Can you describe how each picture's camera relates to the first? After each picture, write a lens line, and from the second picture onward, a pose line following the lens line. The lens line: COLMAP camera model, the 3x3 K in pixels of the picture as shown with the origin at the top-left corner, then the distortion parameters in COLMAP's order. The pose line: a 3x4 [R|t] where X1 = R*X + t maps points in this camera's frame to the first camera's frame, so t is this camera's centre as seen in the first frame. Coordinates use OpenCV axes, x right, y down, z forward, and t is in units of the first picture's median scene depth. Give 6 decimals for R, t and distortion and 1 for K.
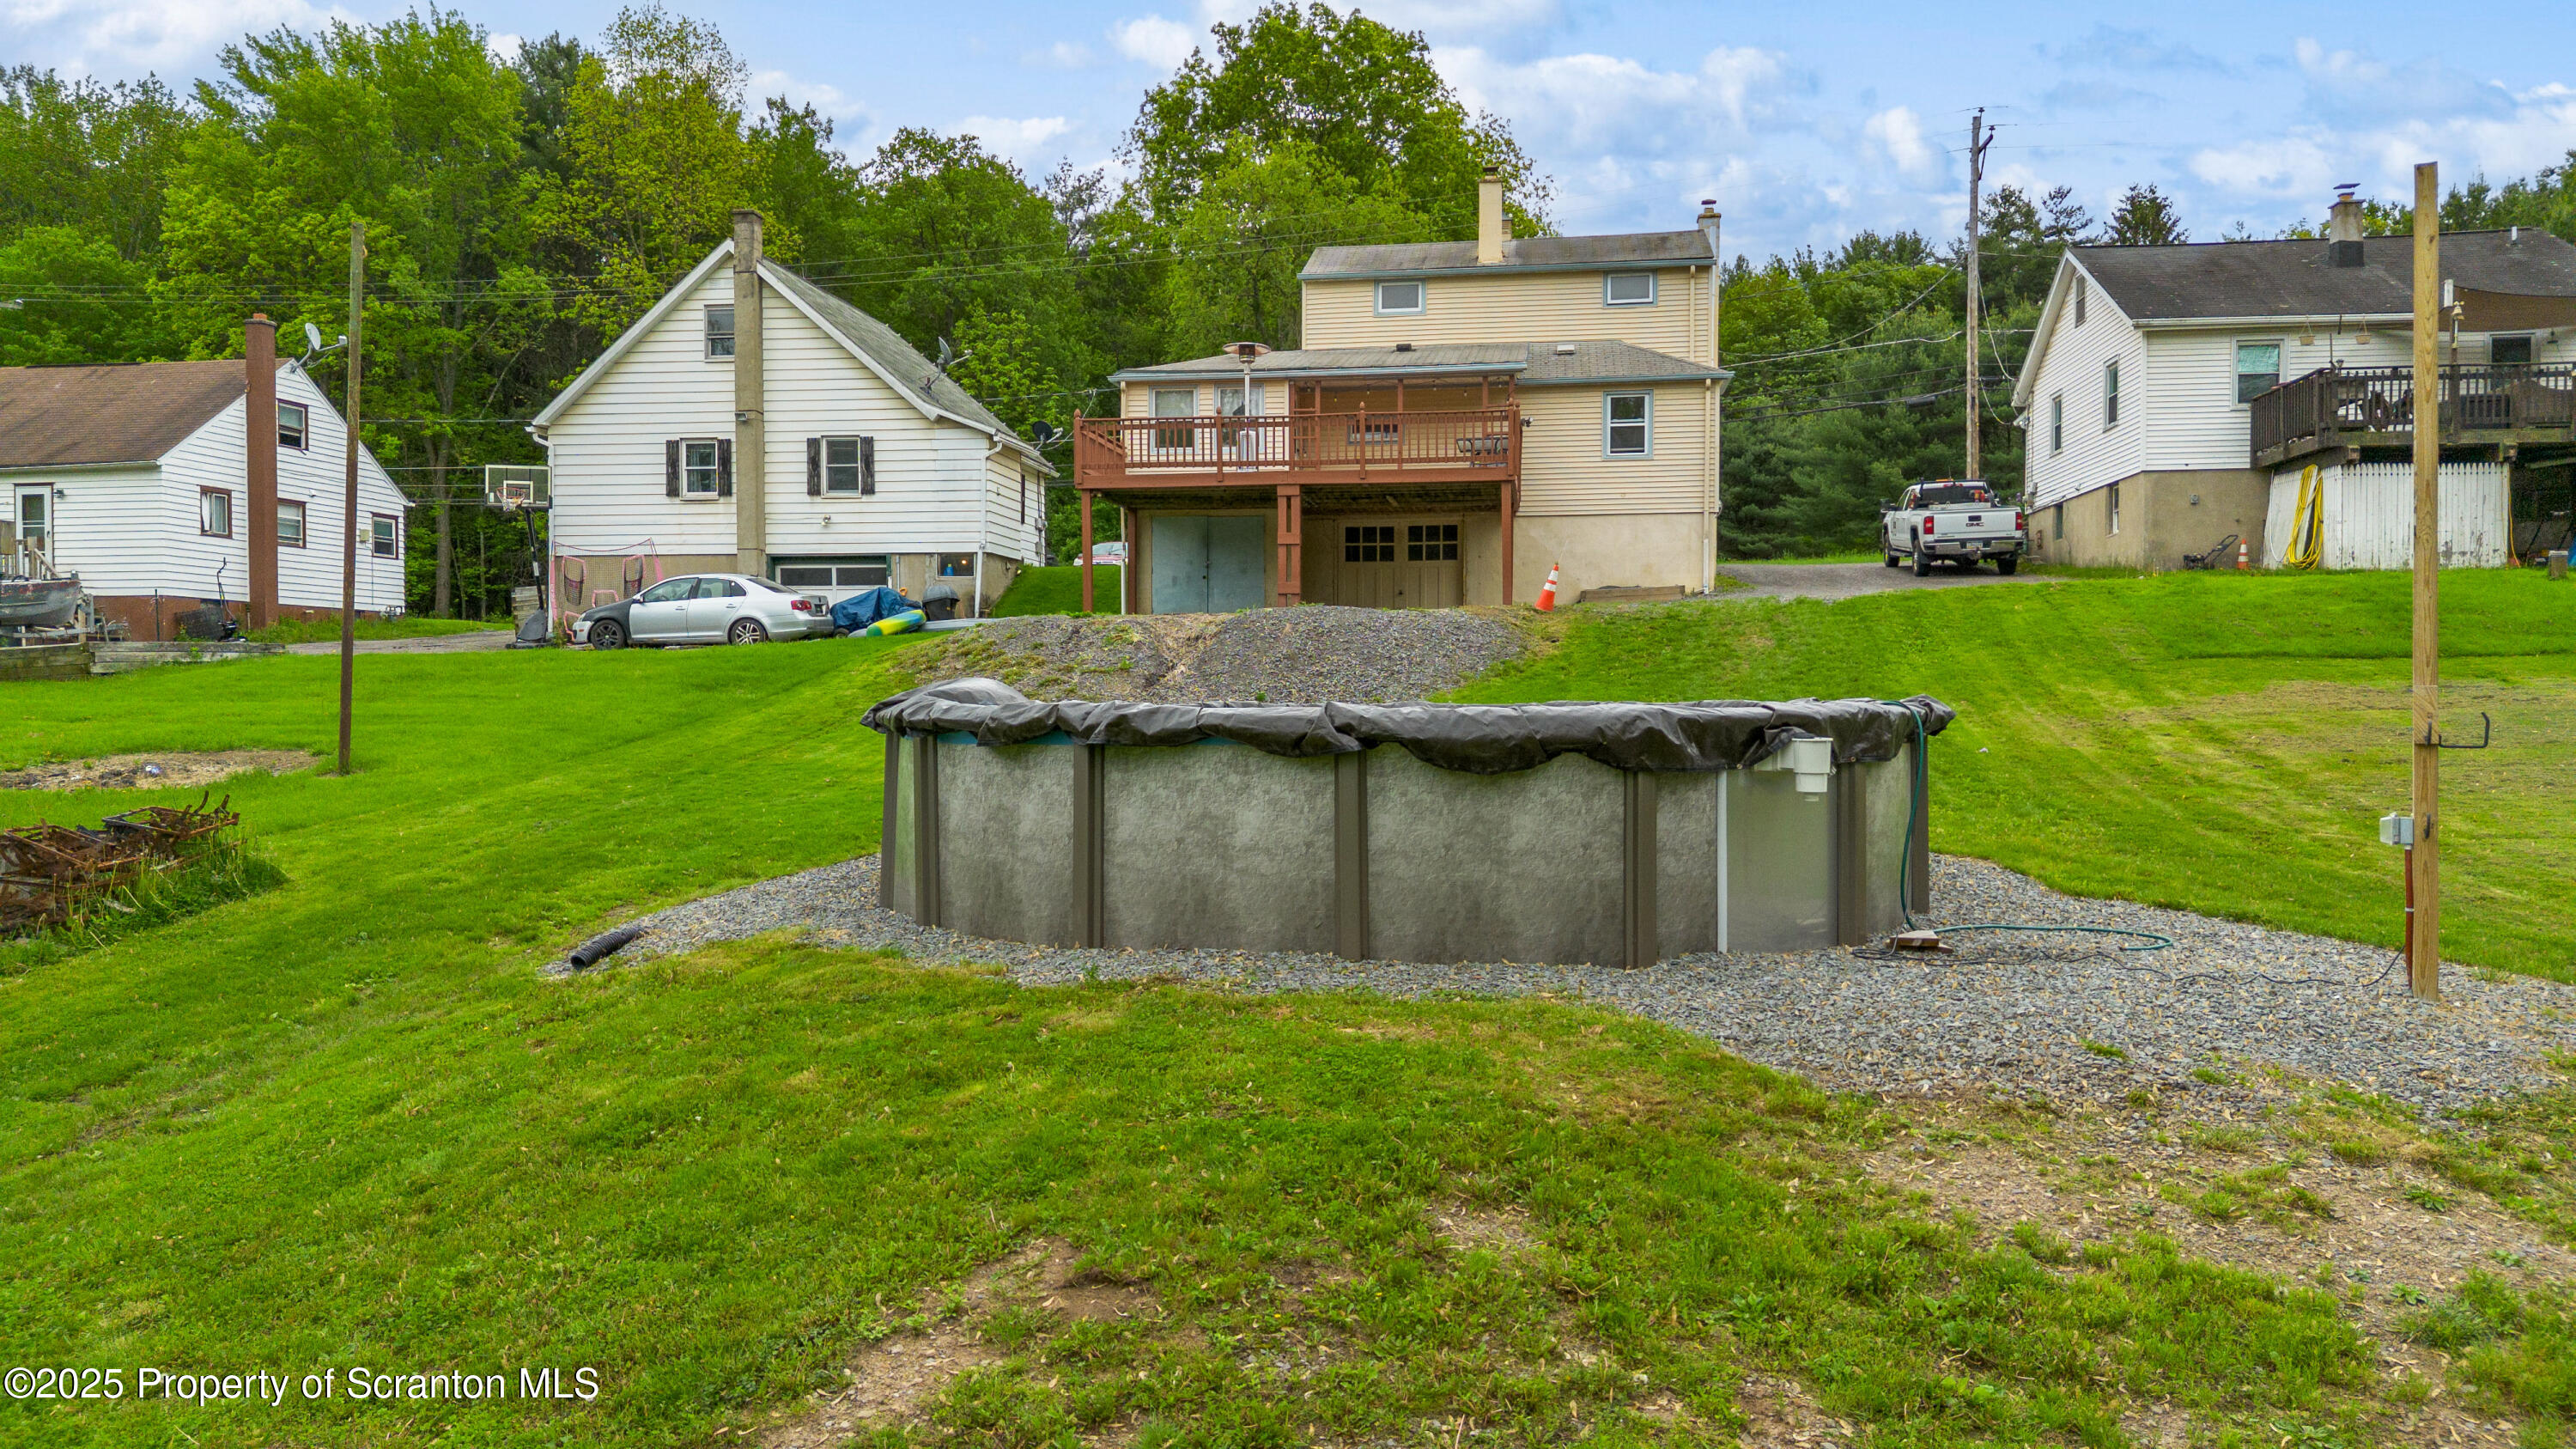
lens RADIAL K [[1809.8, 0, 1279.2], [0, 1809.8, 697.3], [0, 0, 1]] dist [0.068834, -0.053391]
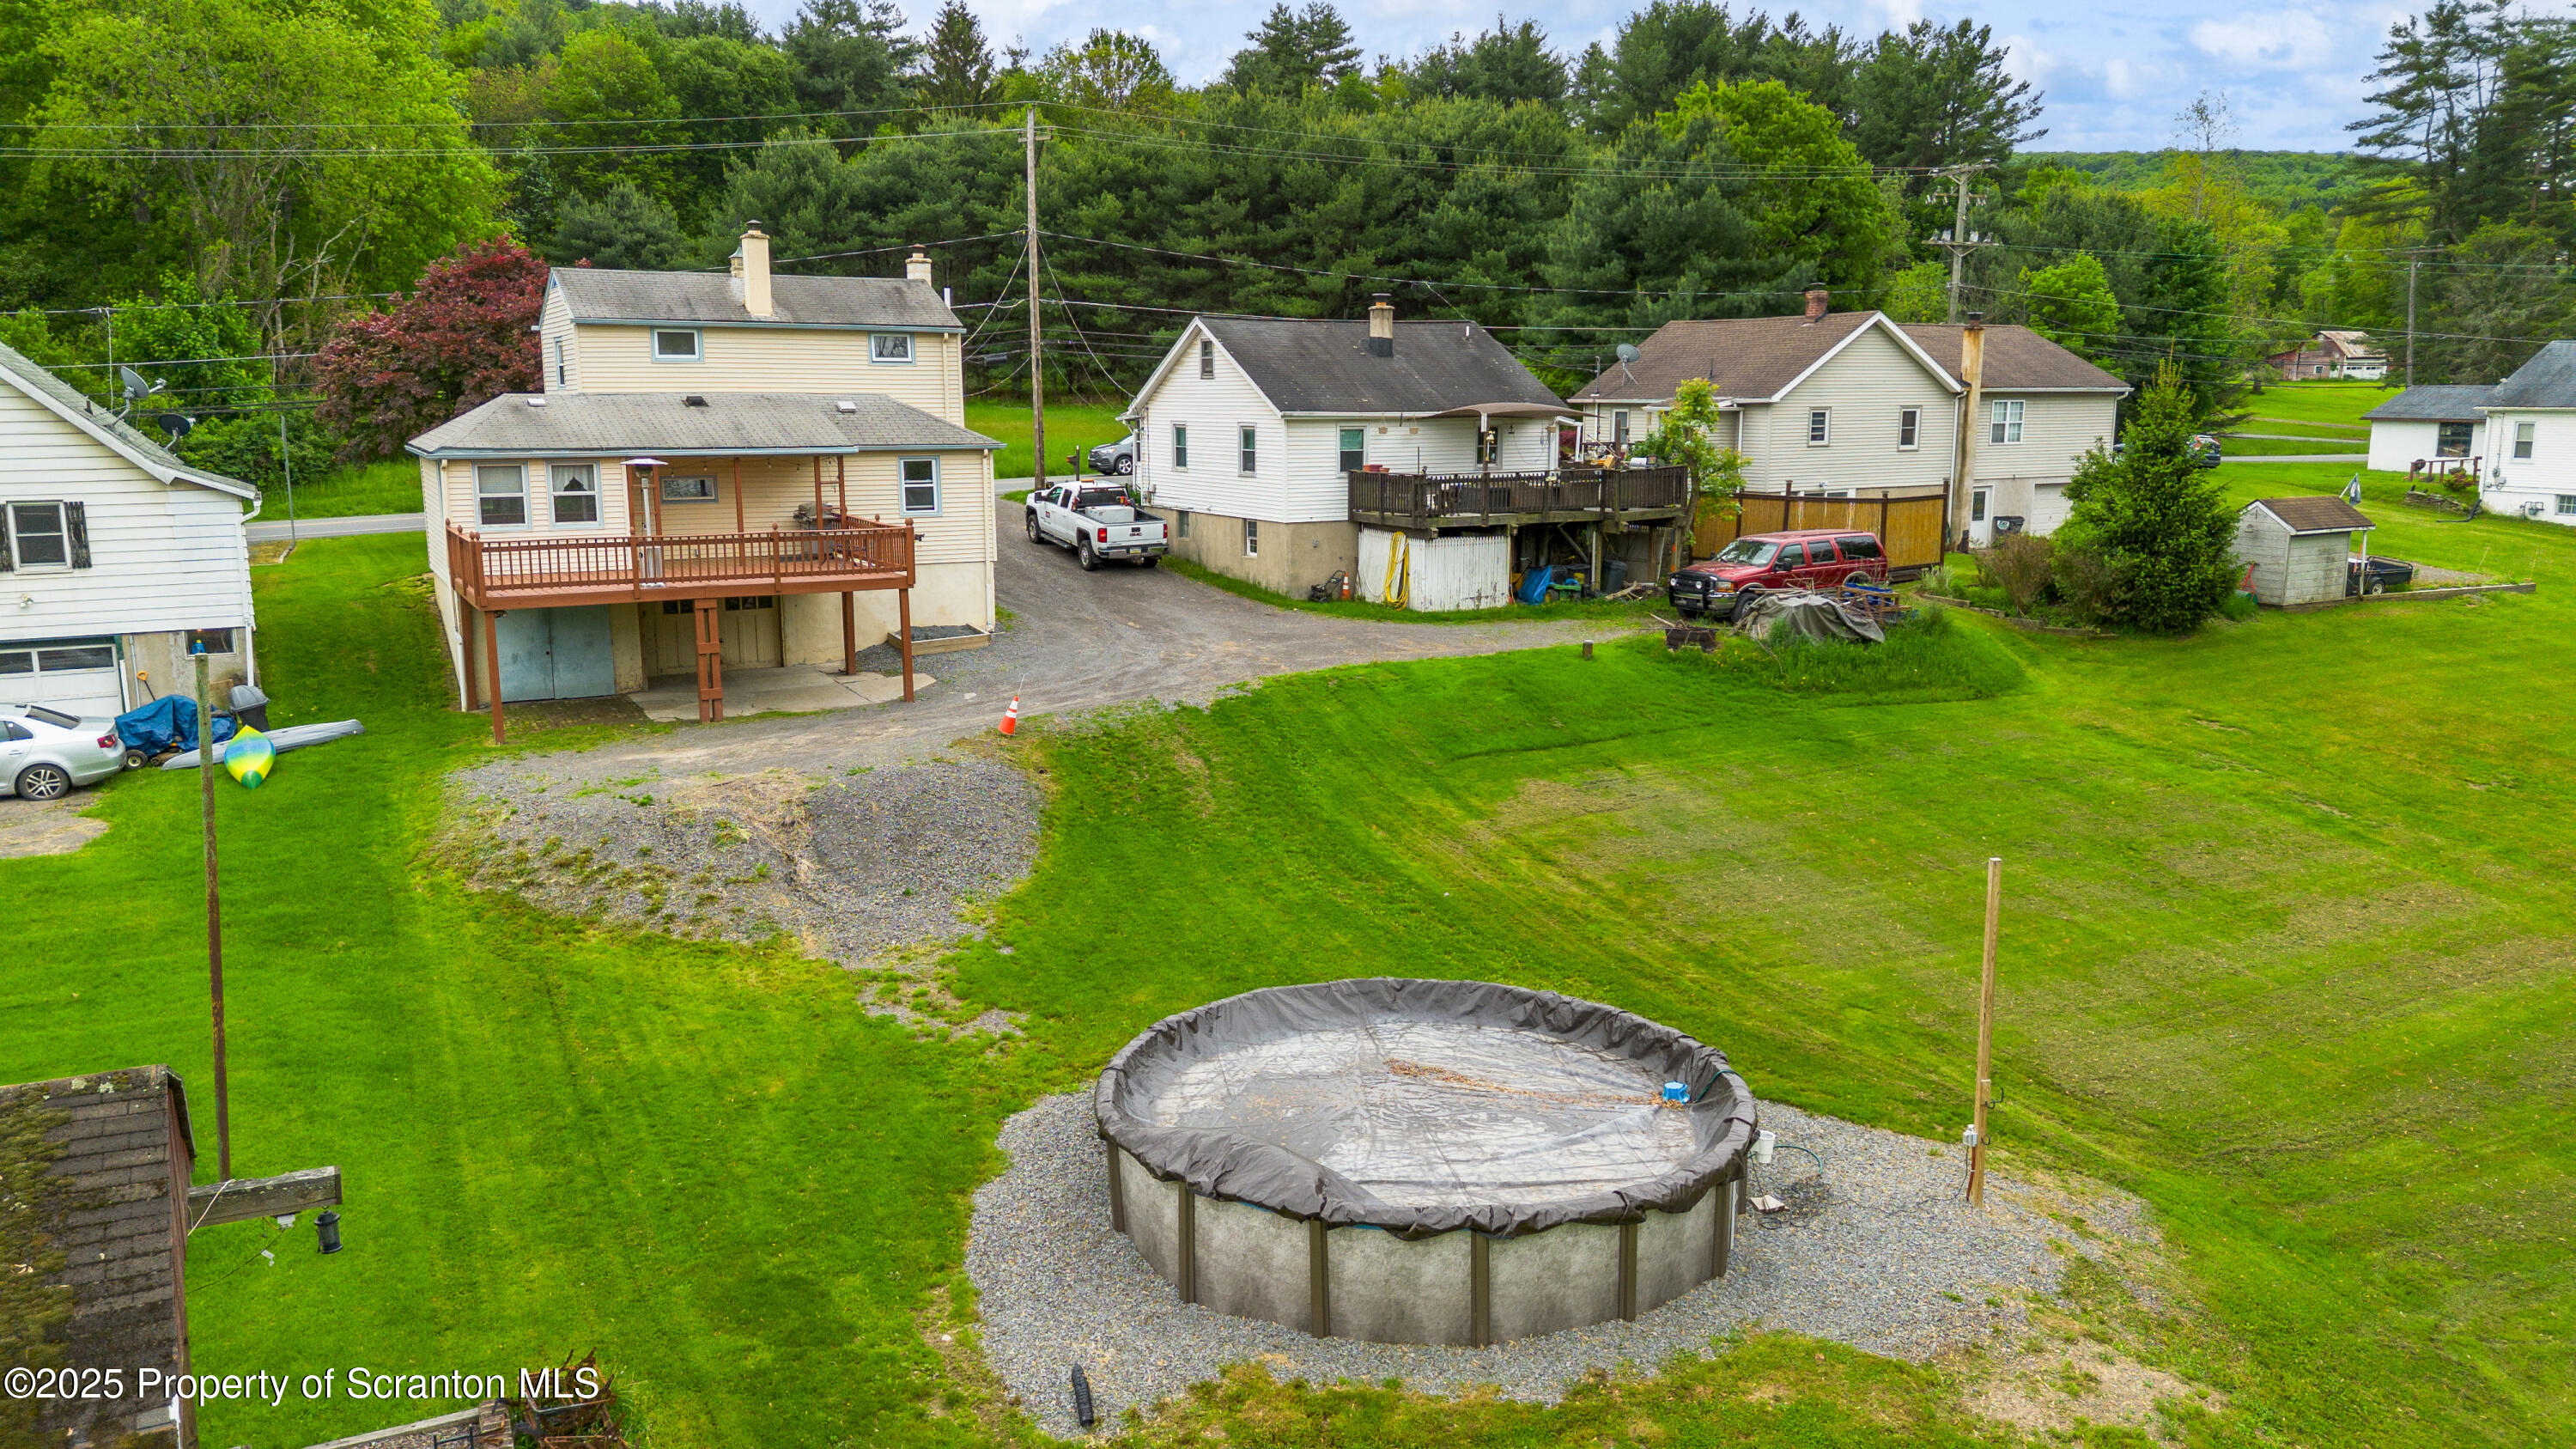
lens RADIAL K [[1809.8, 0, 1271.1], [0, 1809.8, 725.9], [0, 0, 1]] dist [0.068834, -0.053391]
pose [[0.788144, -0.112600, 0.605104, -0.331662], [0.003271, 0.983876, 0.178824, -0.199820], [-0.615483, -0.138960, 0.775804, -0.038463]]
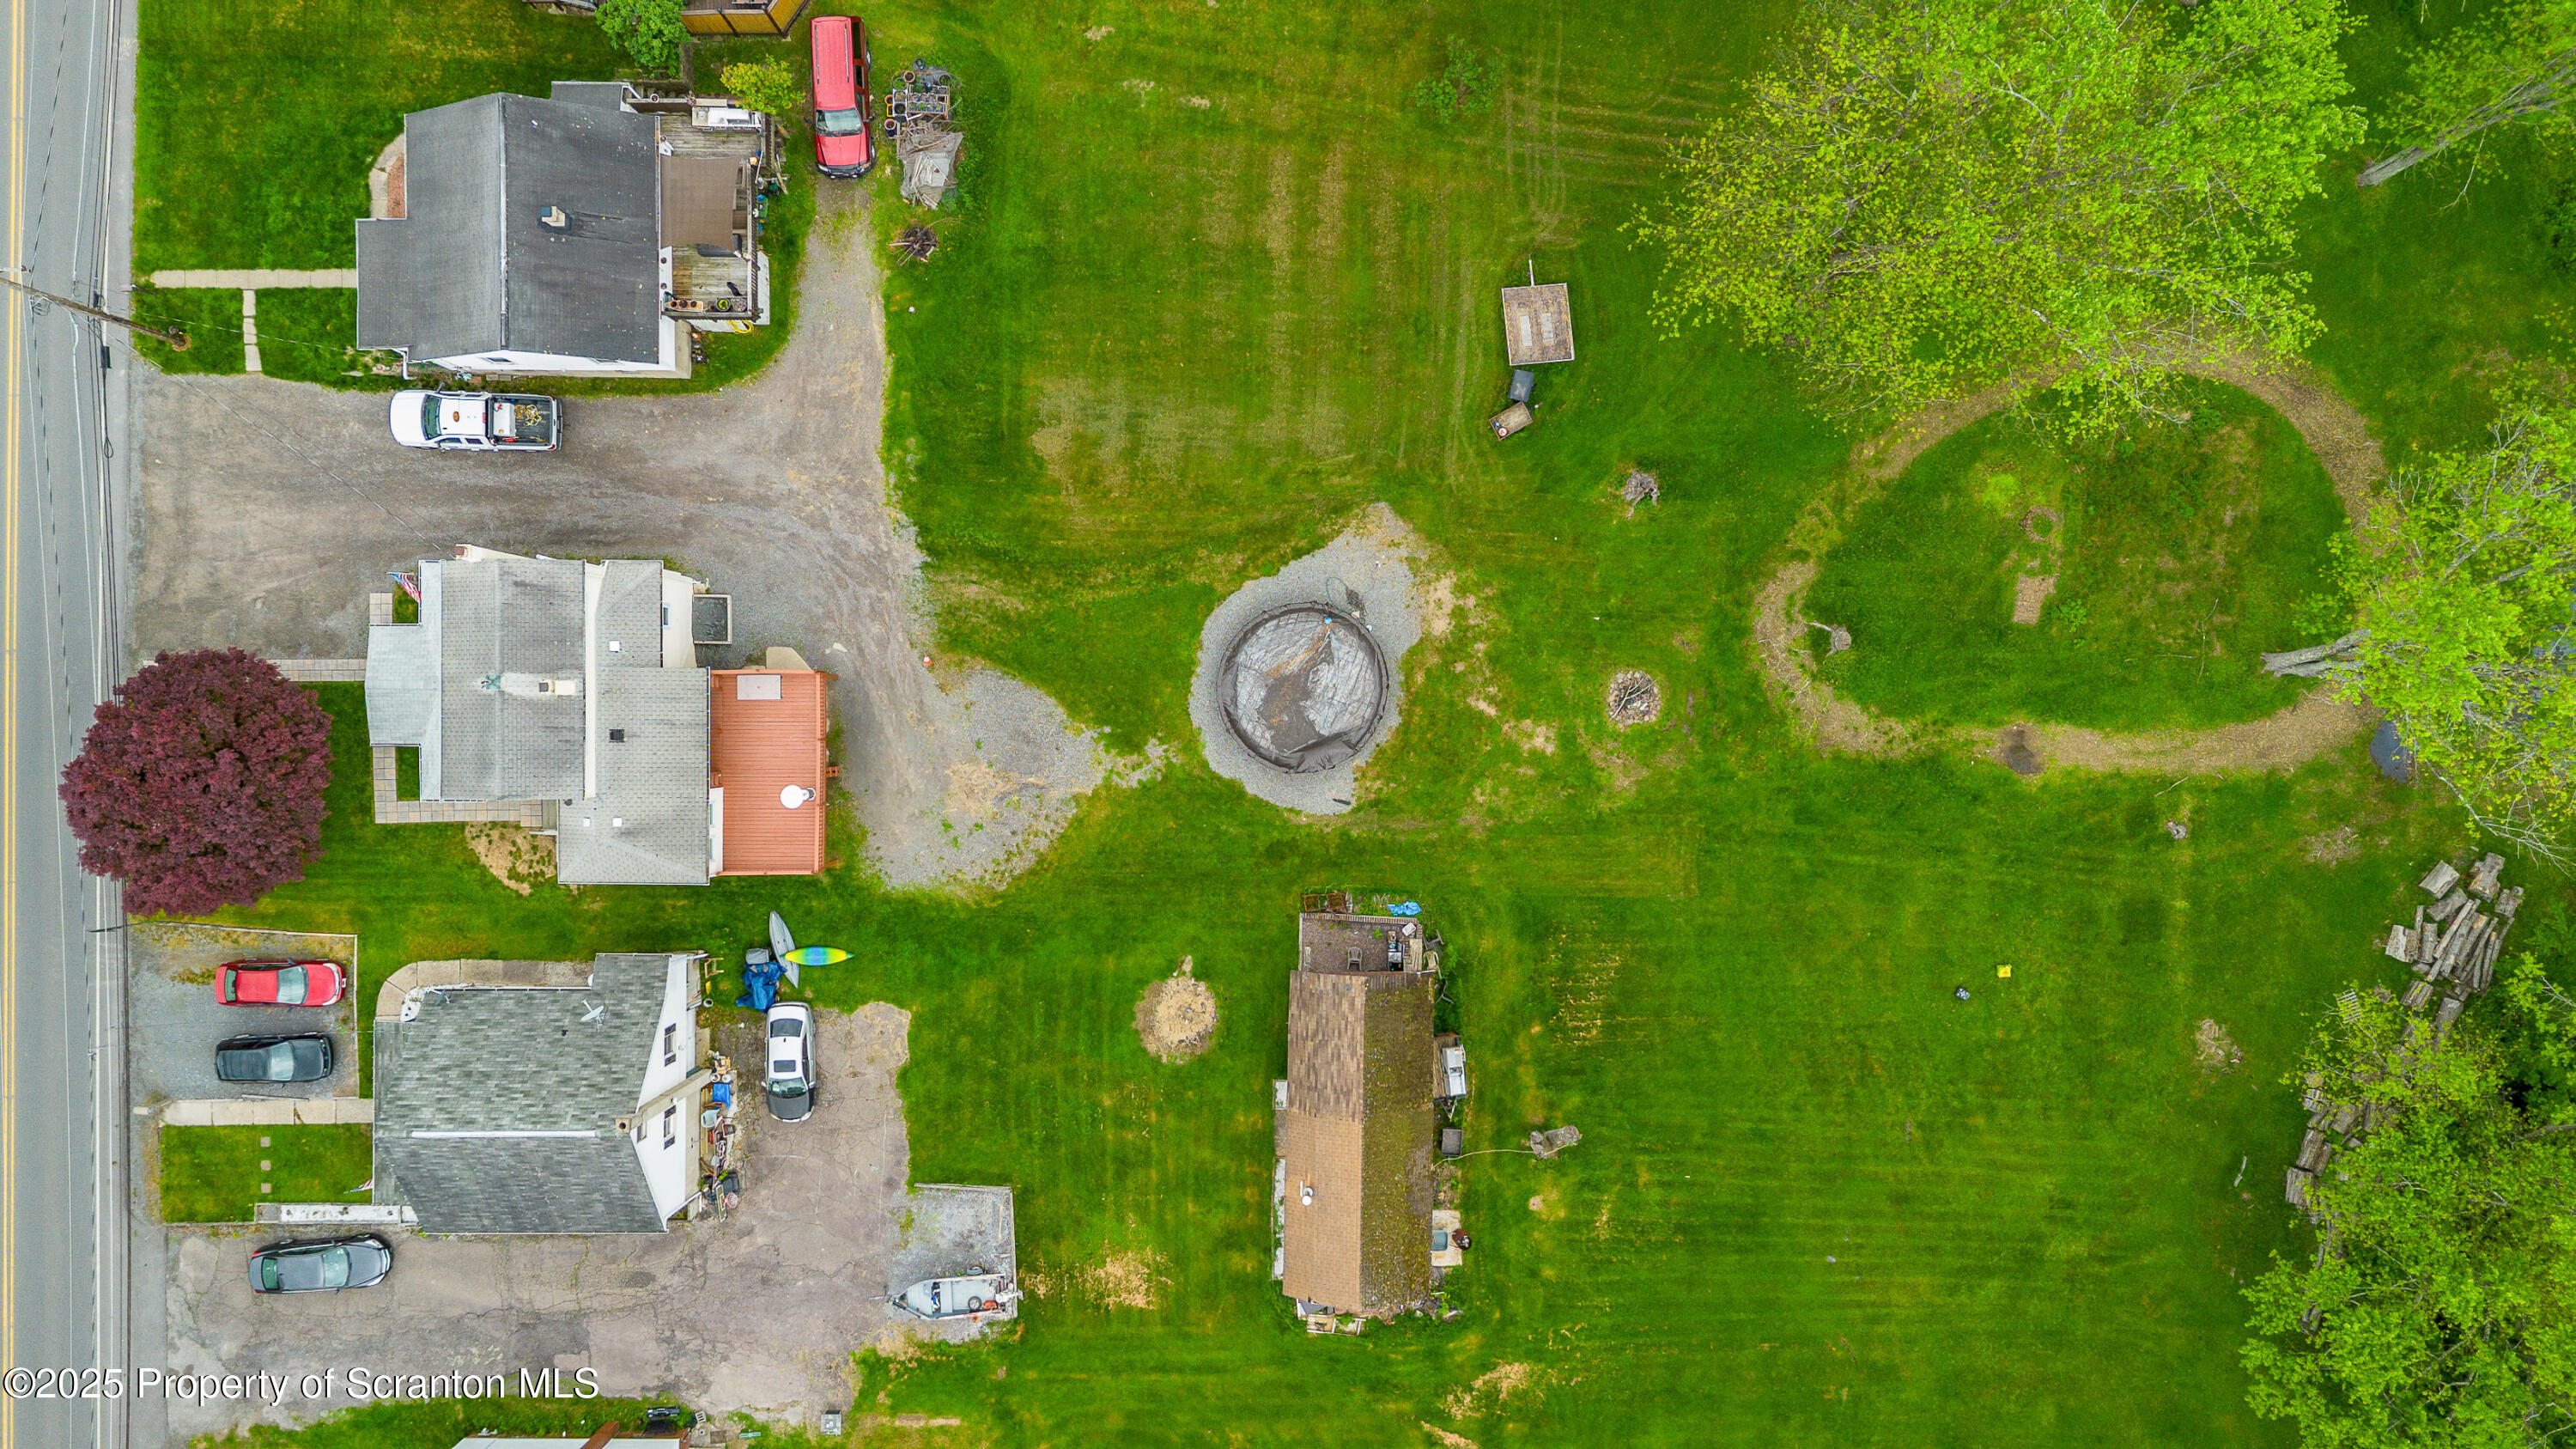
lens RADIAL K [[1809.8, 0, 1298.7], [0, 1809.8, 718.8], [0, 0, 1]] dist [0.068834, -0.053391]
pose [[-0.148173, -0.988961, -0.000213, -0.013345], [0.018264, -0.002952, 0.999829, -2.008648], [-0.988793, 0.148144, 0.018500, 0.312875]]
